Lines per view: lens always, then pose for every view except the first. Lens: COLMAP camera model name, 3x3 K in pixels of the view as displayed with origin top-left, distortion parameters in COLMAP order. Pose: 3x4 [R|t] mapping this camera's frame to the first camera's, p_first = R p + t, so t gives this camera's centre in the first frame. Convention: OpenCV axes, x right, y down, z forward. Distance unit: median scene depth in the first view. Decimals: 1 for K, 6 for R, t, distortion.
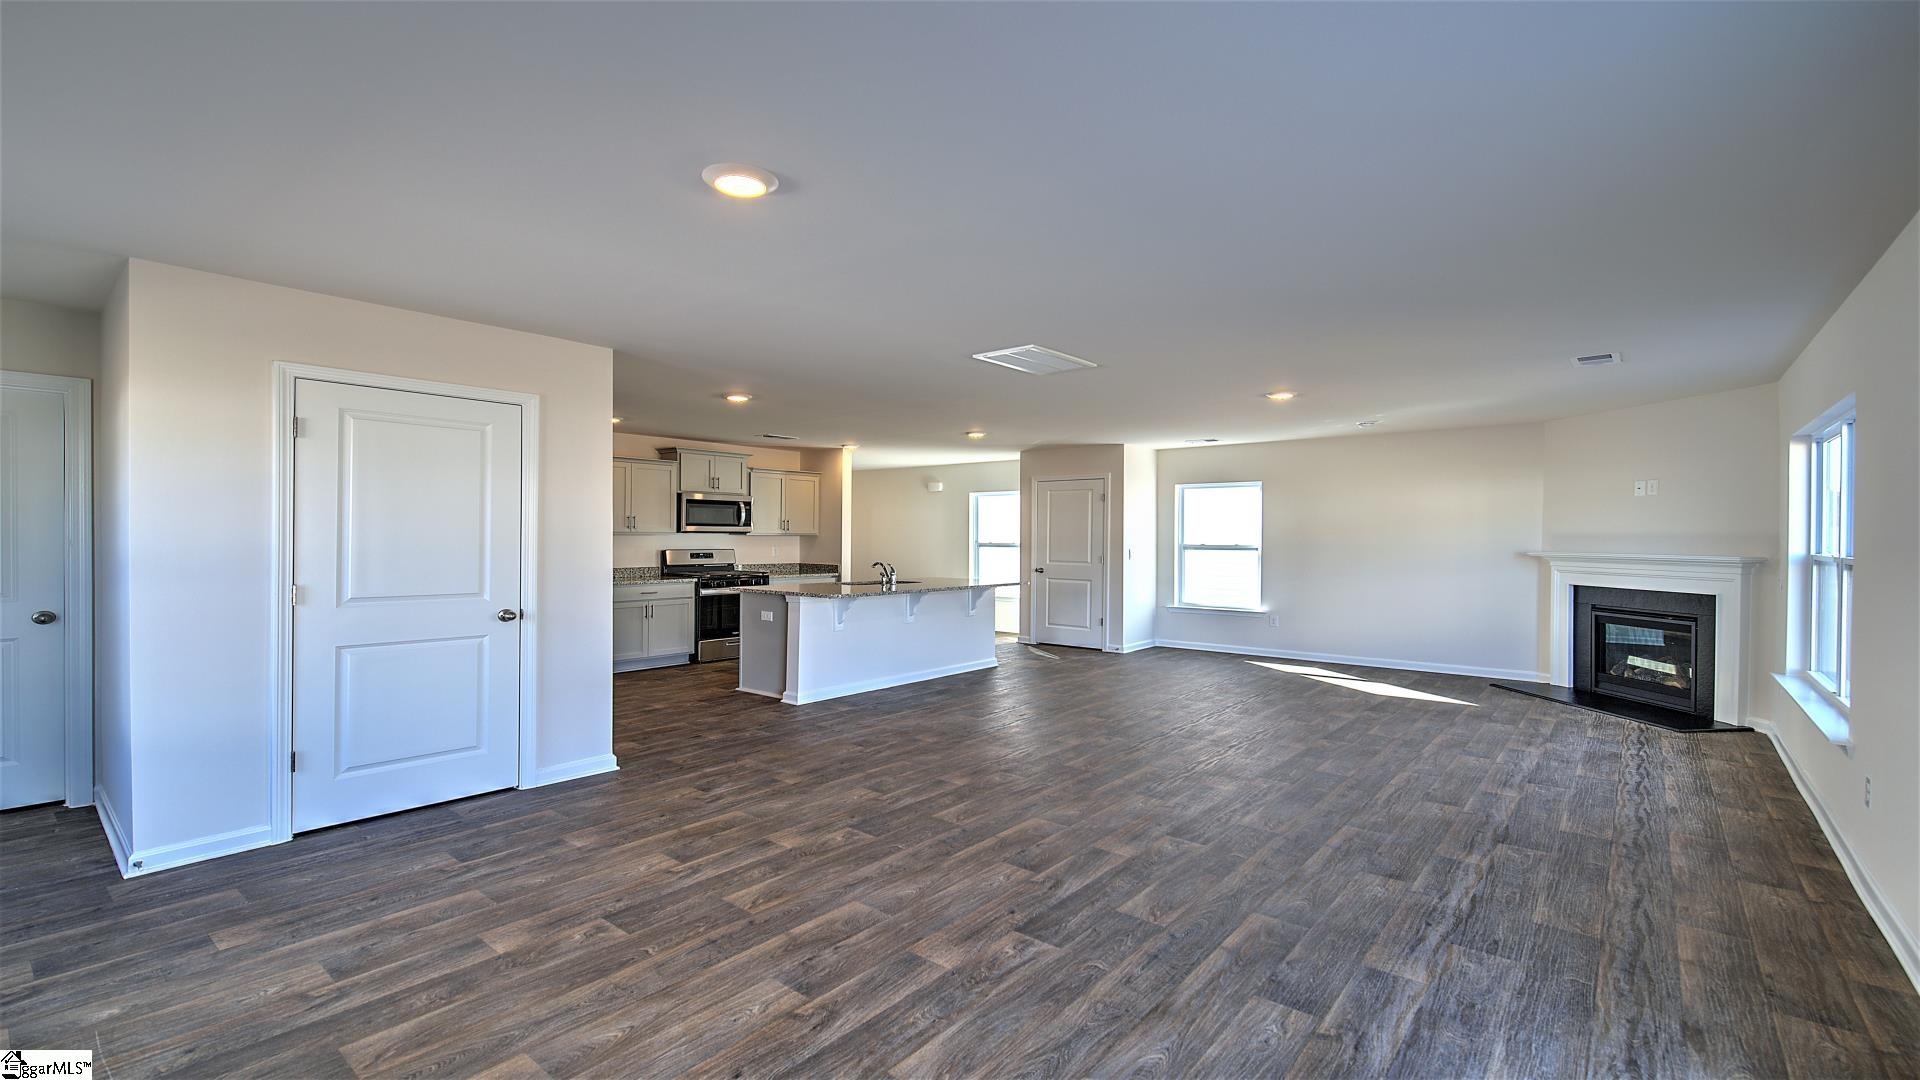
lens RADIAL K [[817.8, 0, 958.7], [0, 817.8, 537.5], [0, 0, 1]] dist [0.007576, -0.000073]
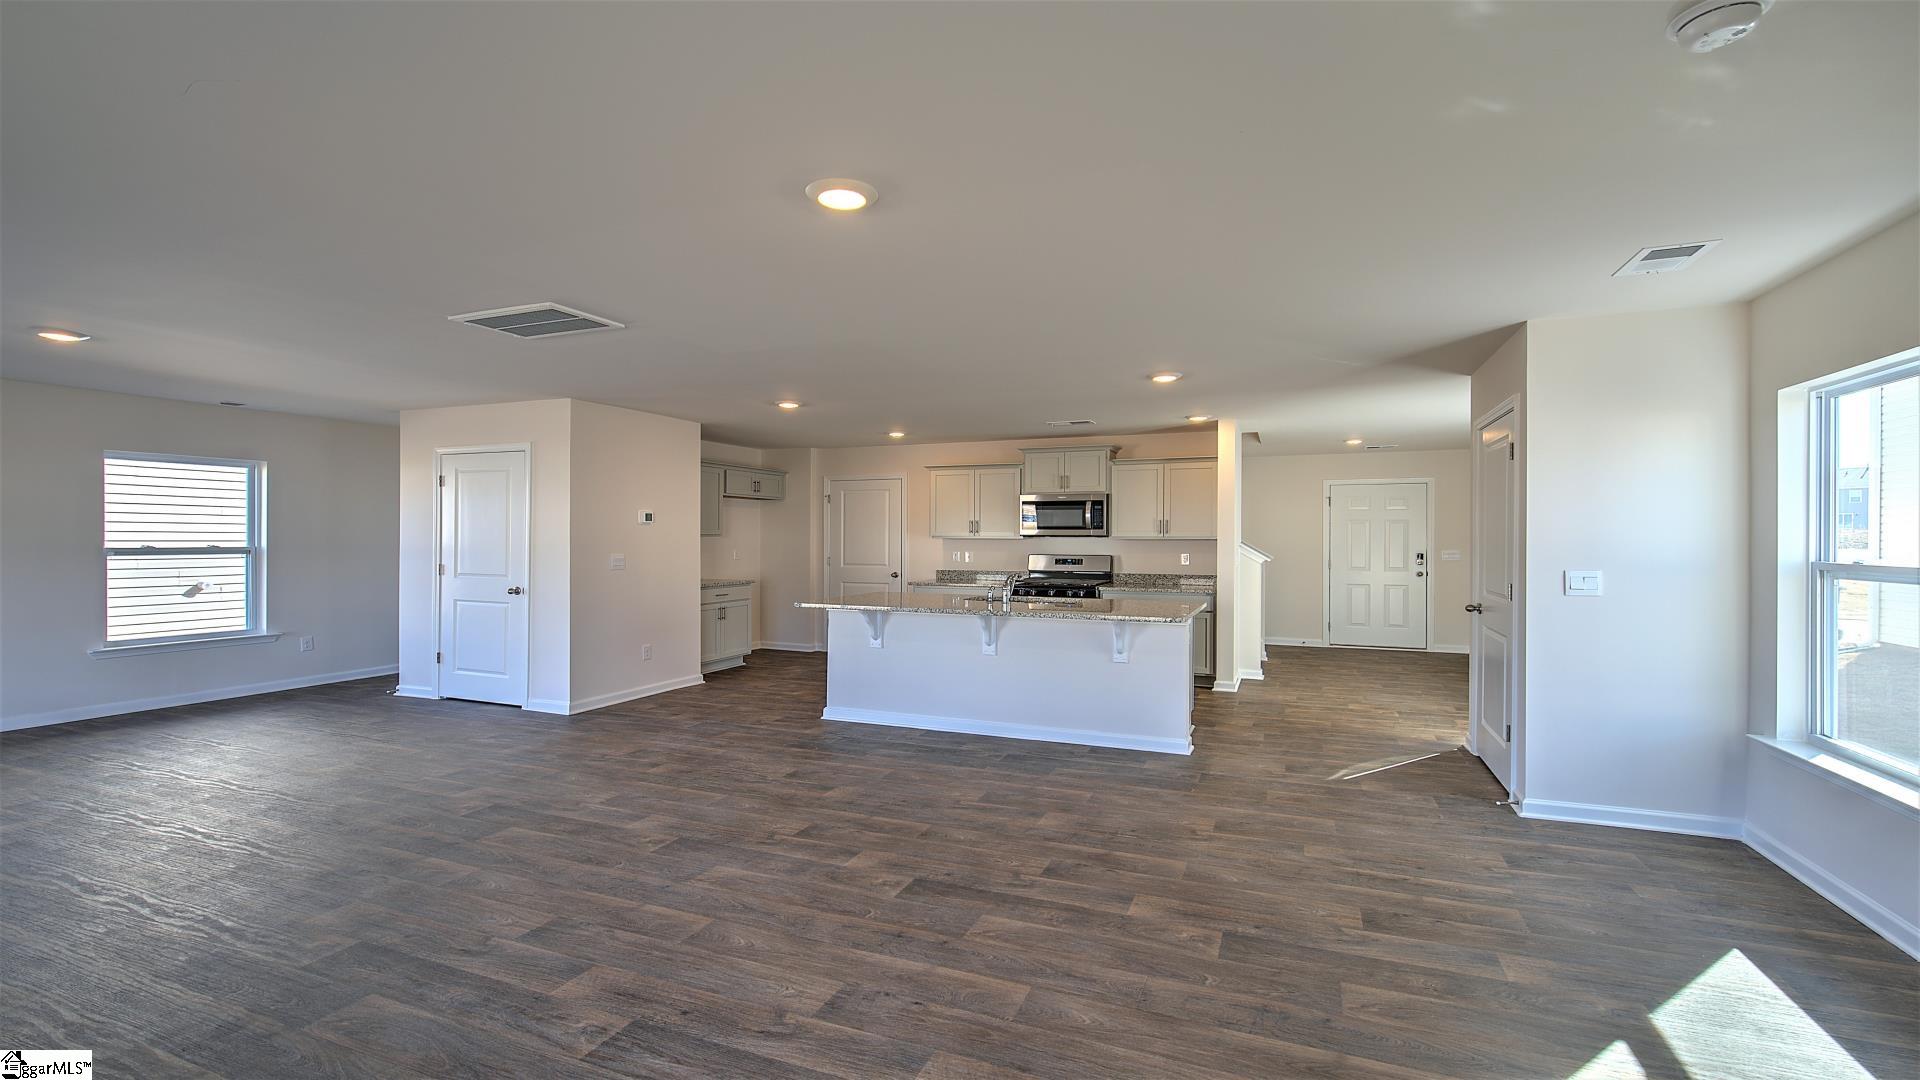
lens RADIAL K [[798.9, 0, 964.2], [0, 798.9, 583.1], [0, 0, 1]] dist [-0.019505, 0.000058]
pose [[0.311274, 0.046622, -0.949176, 0.788807], [-0.003083, 0.998840, 0.048051, 0.005162], [0.950315, -0.012031, 0.311057, 0.946629]]
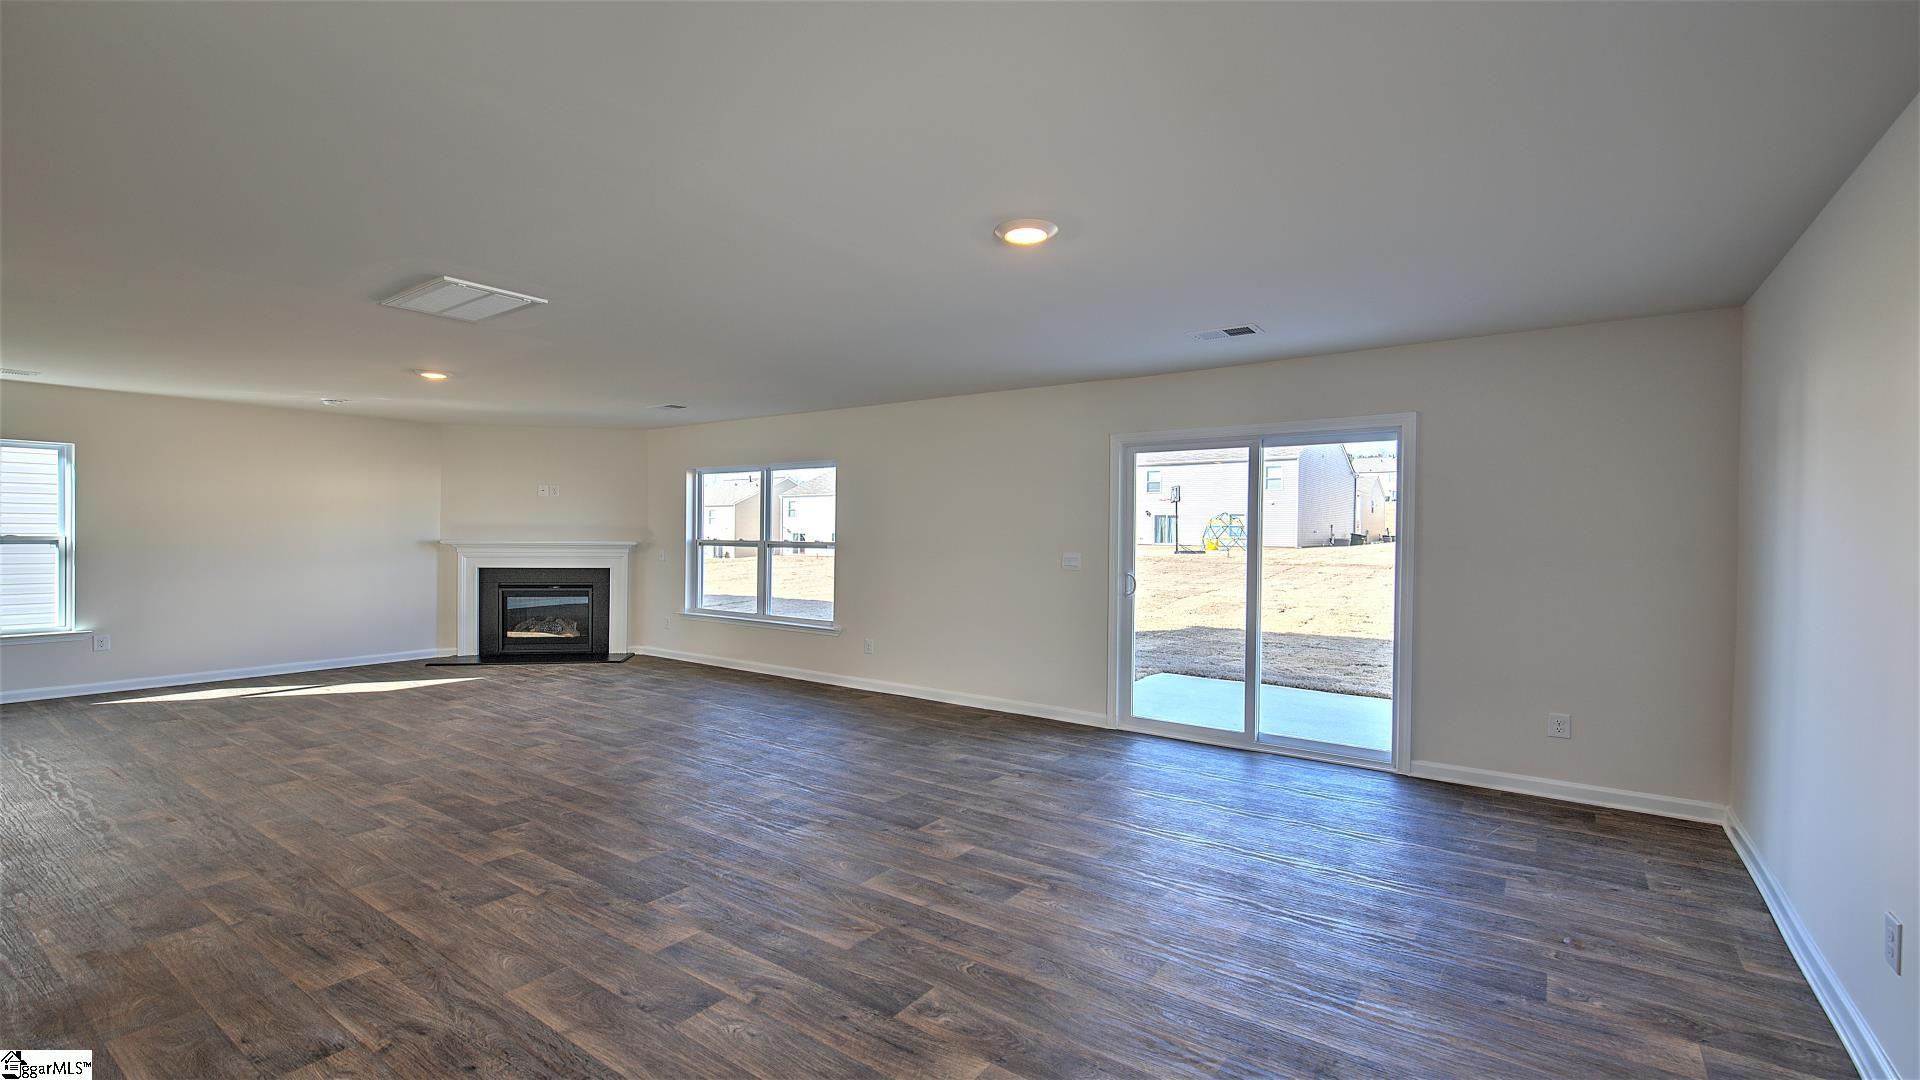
lens RADIAL K [[817.8, 0, 958.7], [0, 817.8, 537.5], [0, 0, 1]] dist [0.007576, -0.000073]
pose [[-0.059195, -0.010287, 0.998193, -0.579583], [-0.008903, 0.999913, 0.009777, -0.003711], [-0.998207, -0.008308, -0.059281, 0.467051]]
